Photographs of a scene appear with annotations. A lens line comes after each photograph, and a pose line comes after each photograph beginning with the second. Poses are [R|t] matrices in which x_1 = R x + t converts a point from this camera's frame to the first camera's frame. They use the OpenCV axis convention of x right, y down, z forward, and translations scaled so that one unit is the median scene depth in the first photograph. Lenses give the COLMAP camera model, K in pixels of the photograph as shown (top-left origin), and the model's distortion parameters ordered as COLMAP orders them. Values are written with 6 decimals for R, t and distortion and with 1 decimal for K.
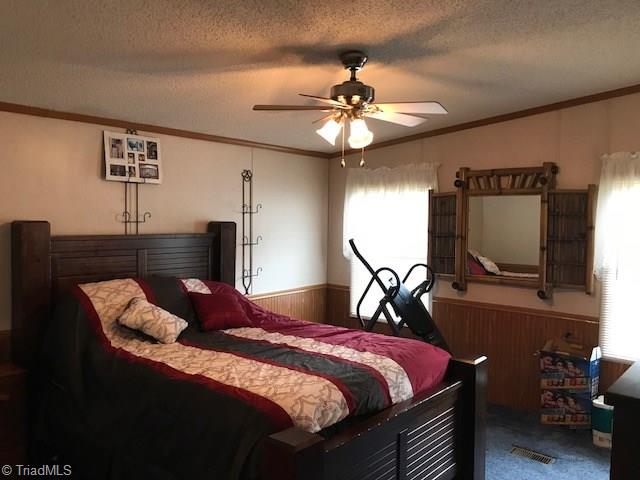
lens RADIAL K [[532.4, 0, 320.0], [0, 532.4, 240.0], [0, 0, 1]] dist [0.007602, 0.002015]
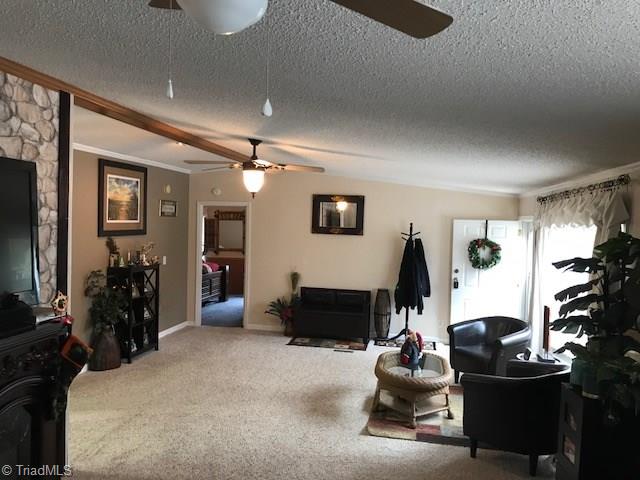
lens RADIAL K [[532.4, 0, 320.0], [0, 532.4, 240.0], [0, 0, 1]] dist [0.007602, 0.002015]
pose [[0.868379, -0.005315, 0.495872, -0.655519], [0.006464, 0.999979, -0.000602, 0.026950], [-0.495858, 0.003728, 0.868395, -1.713377]]
